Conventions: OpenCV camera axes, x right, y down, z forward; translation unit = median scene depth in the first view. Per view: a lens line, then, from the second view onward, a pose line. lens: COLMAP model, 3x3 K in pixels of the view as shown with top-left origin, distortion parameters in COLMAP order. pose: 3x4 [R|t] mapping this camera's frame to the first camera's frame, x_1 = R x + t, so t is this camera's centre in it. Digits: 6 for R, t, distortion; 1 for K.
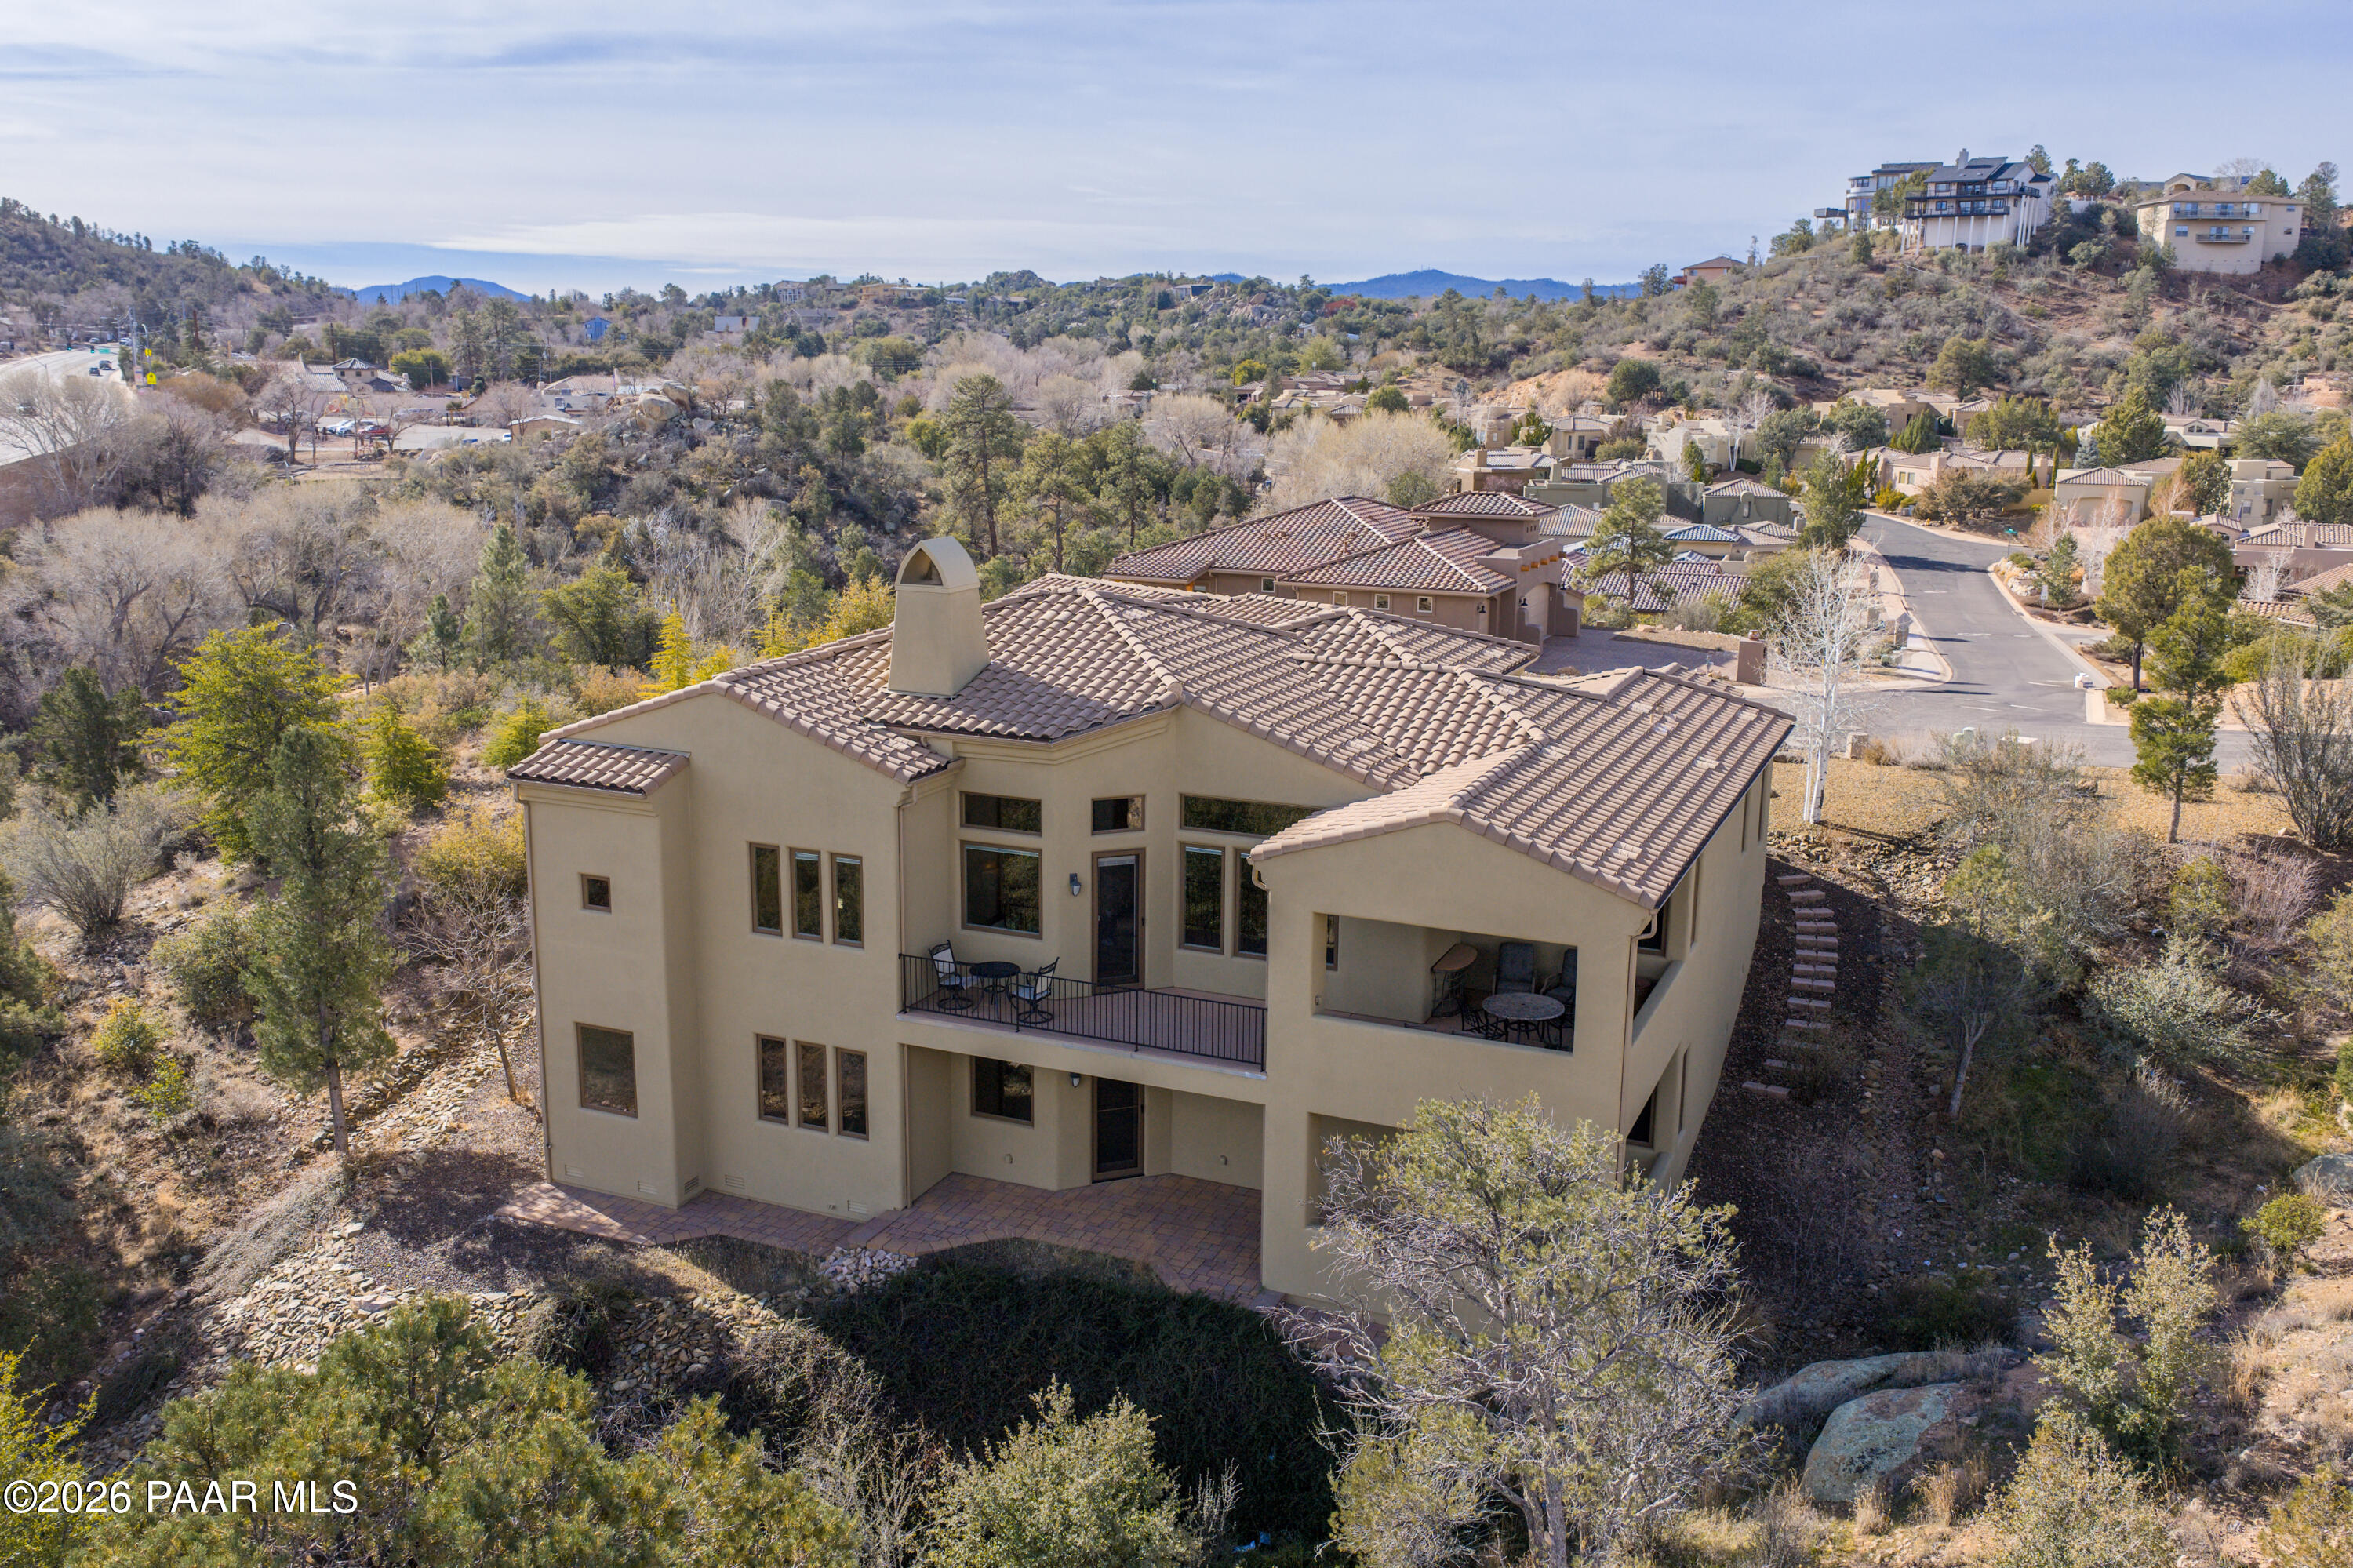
lens RADIAL K [[1933.8, 0, 1178.3], [0, 1933.8, 781.0], [0, 0, 1]] dist [0.027529, -0.056837]
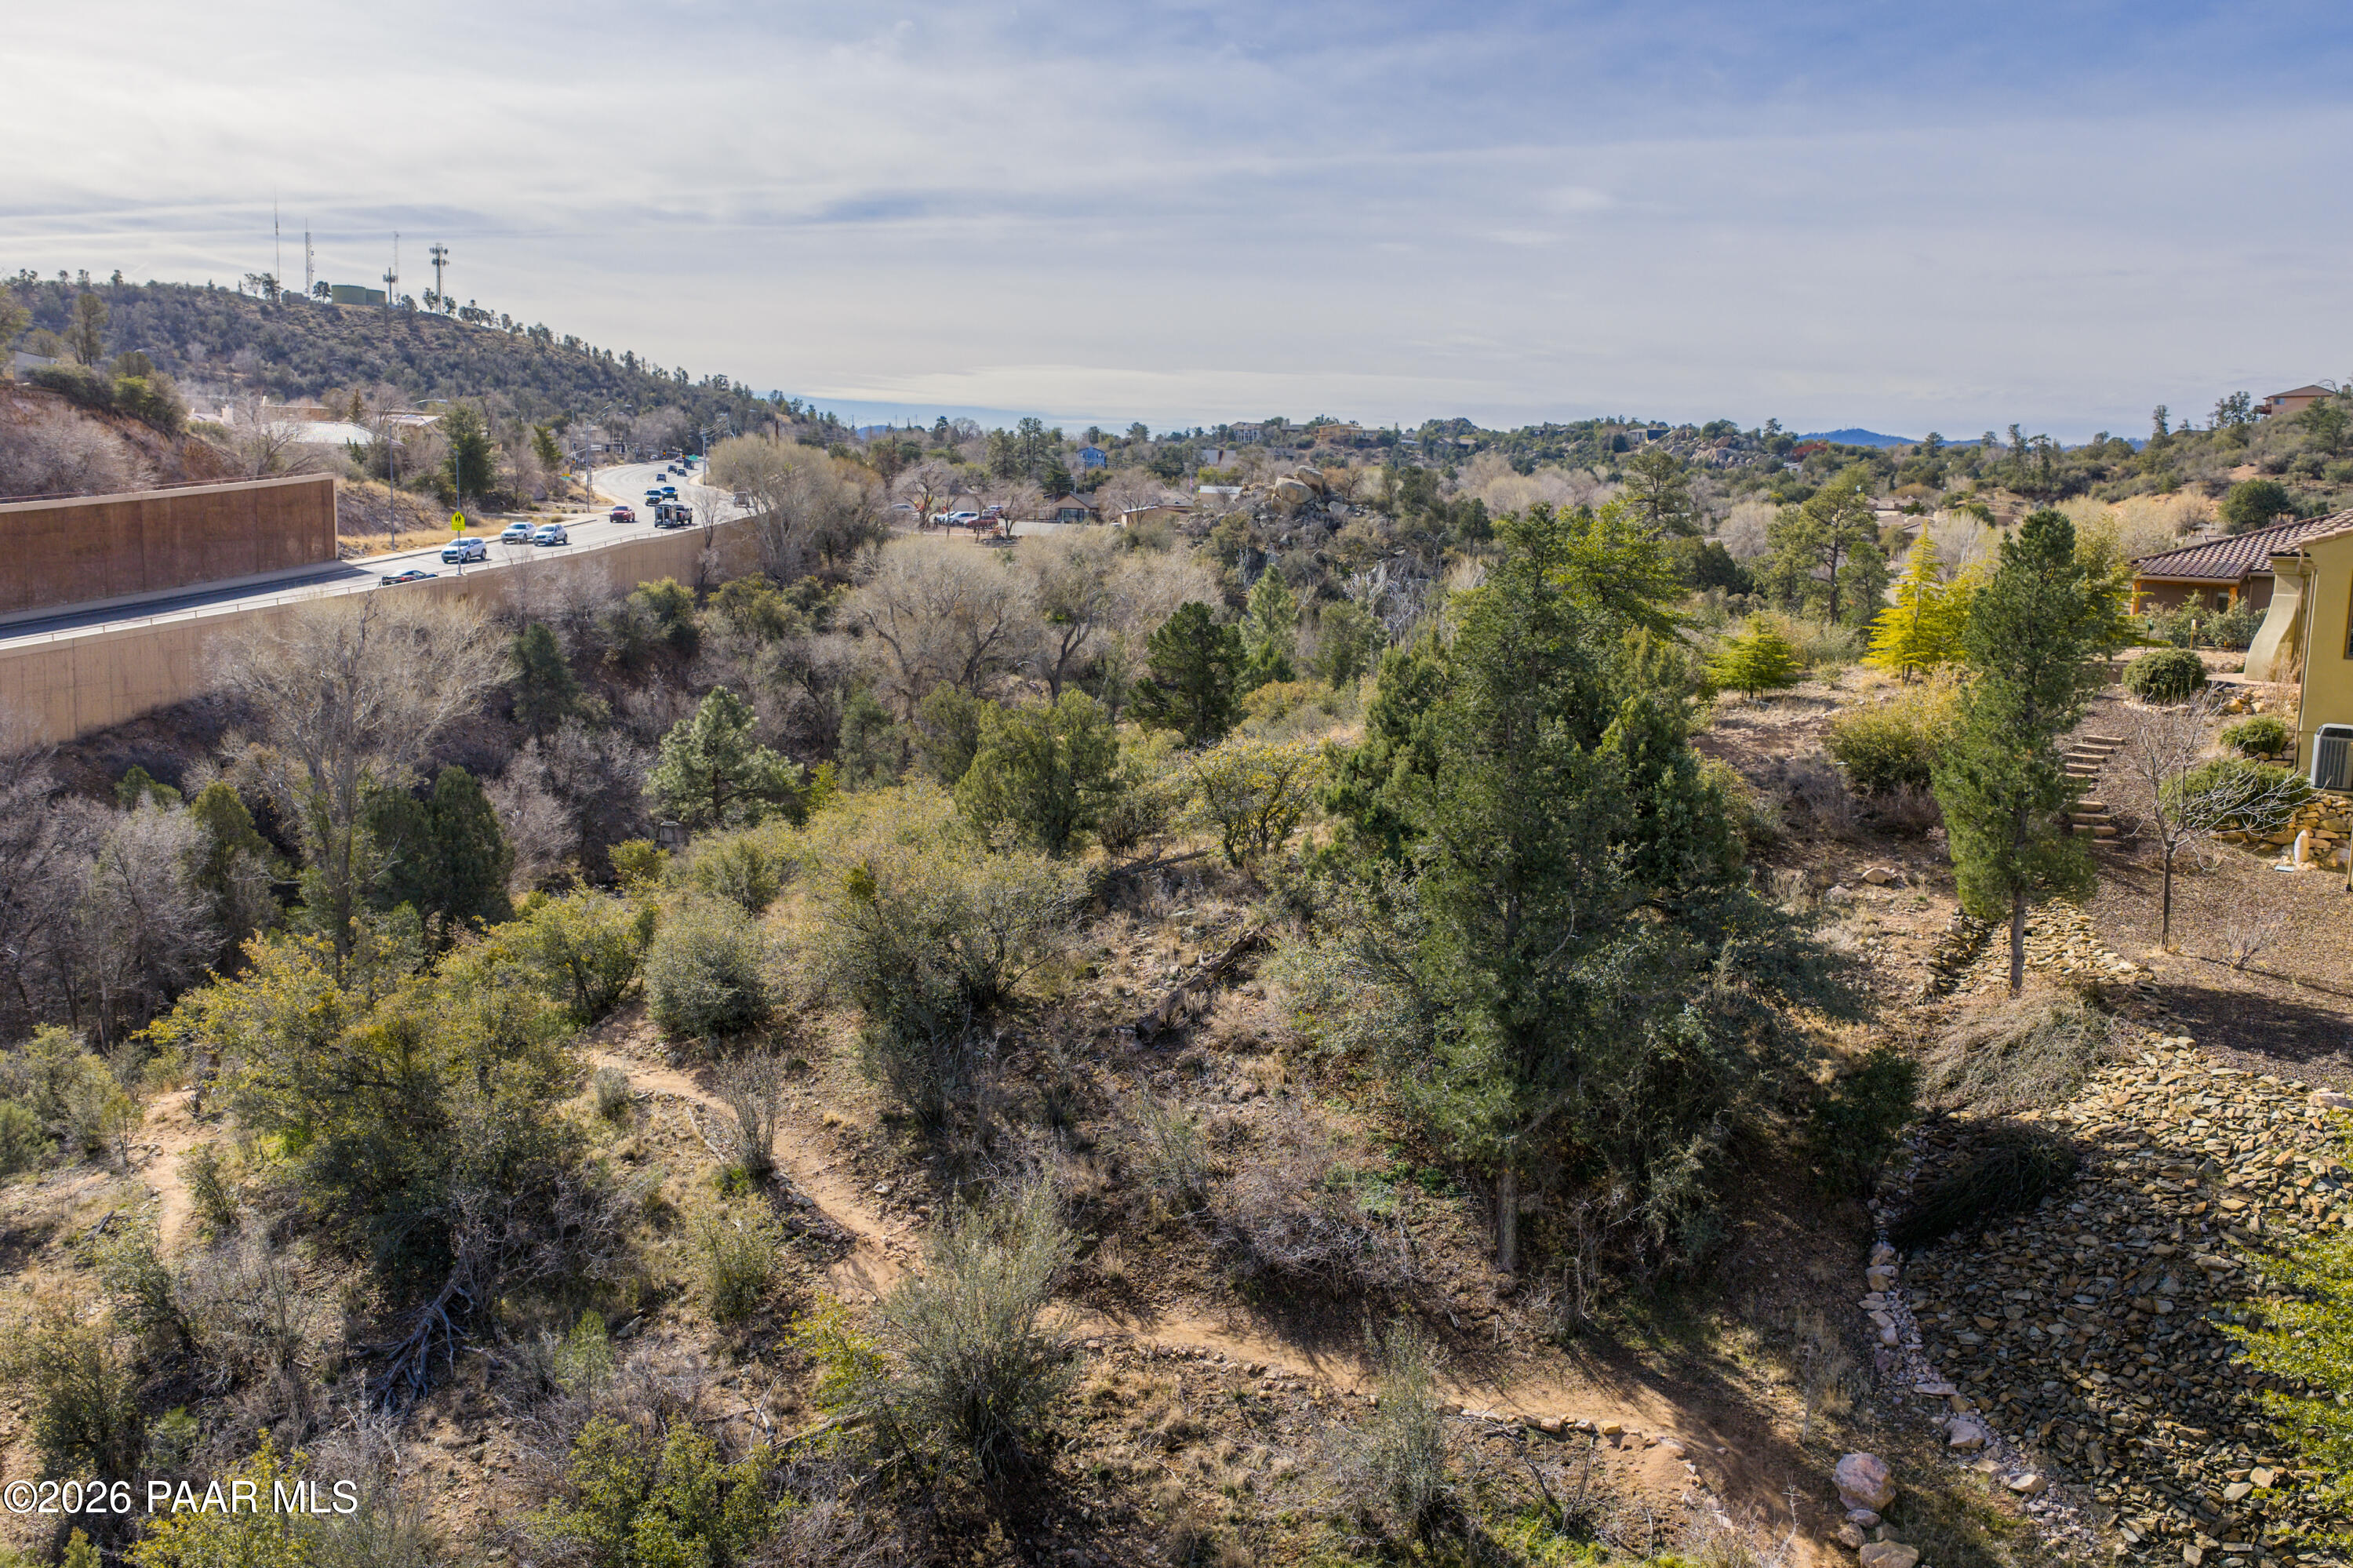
lens RADIAL K [[1936.7, 0, 1176.5], [0, 1936.7, 784.0], [0, 0, 1]] dist [0.011017, -0.024764]
pose [[0.979213, 0.046829, -0.197353, -0.088644], [-0.061519, 0.995720, -0.068969, 0.025425], [0.193279, 0.079677, 0.977903, 0.003378]]
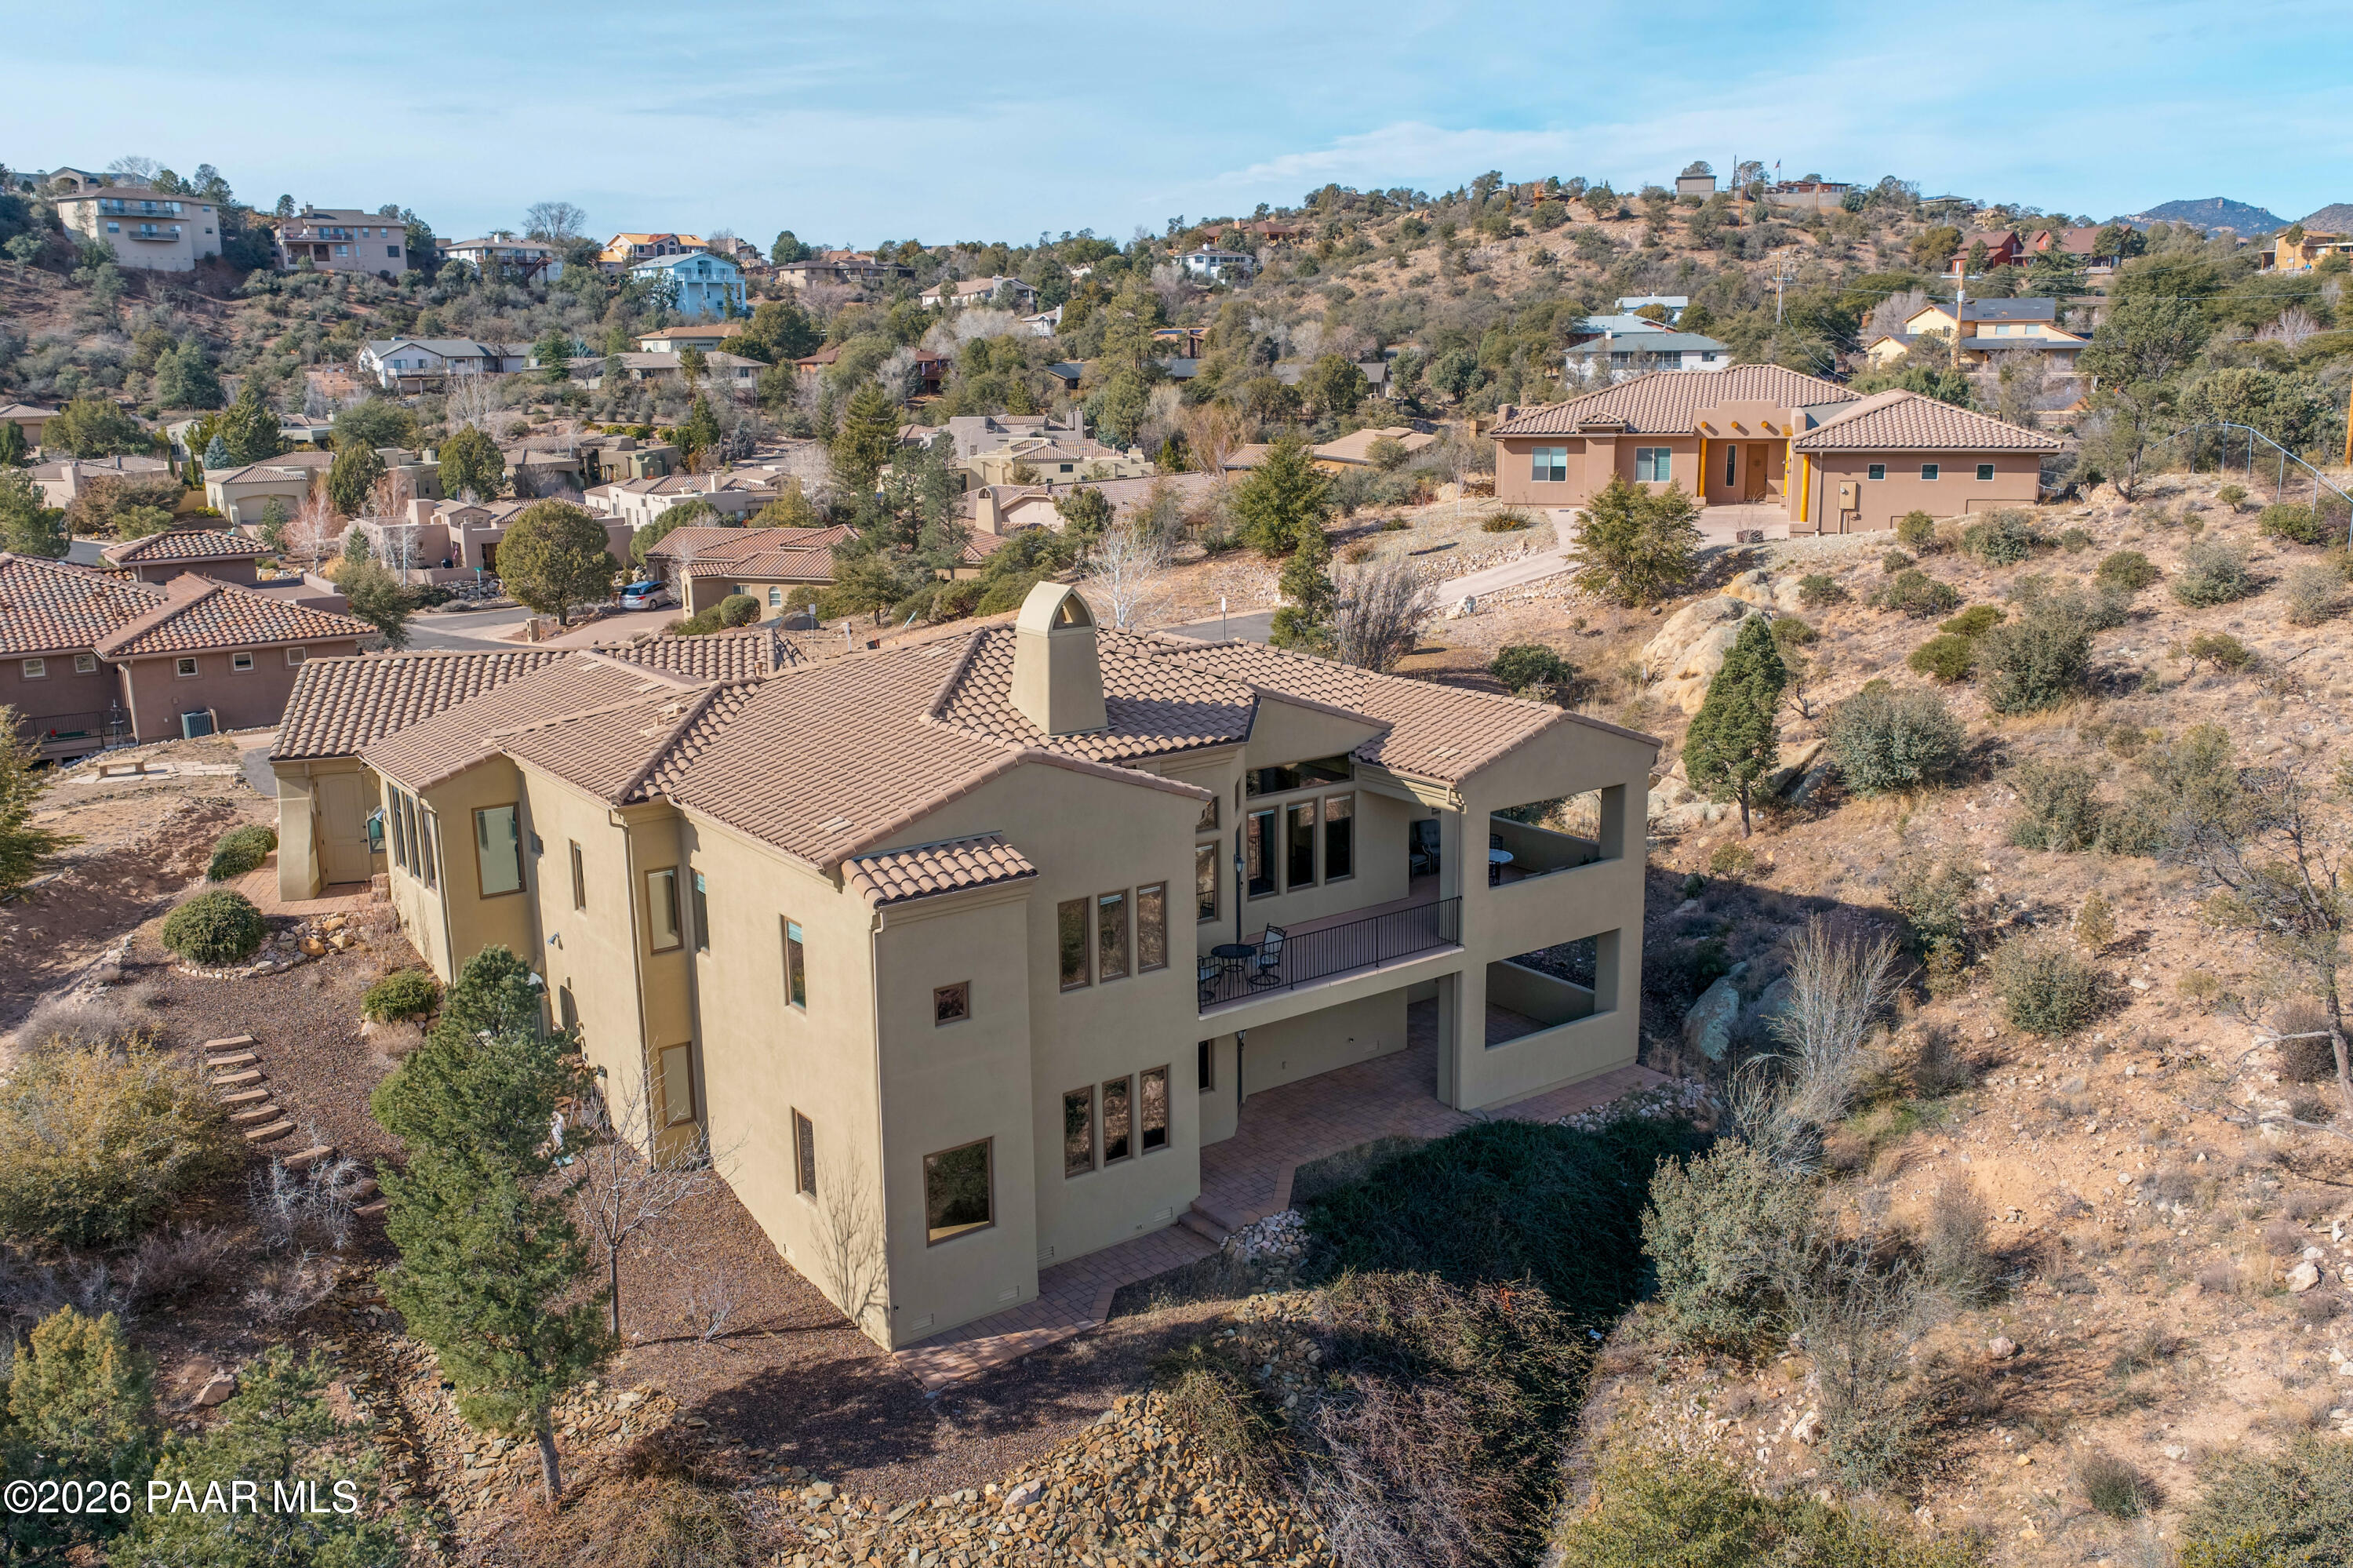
lens RADIAL K [[1941.0, 0, 1176.5], [0, 1941.0, 784.0], [0, 0, 1]] dist [0.010006, -0.025109]
pose [[0.500154, -0.206394, 0.840980, -0.123044], [0.201172, 0.972303, 0.118981, -0.016265], [-0.842244, 0.109672, 0.527822, 0.050216]]
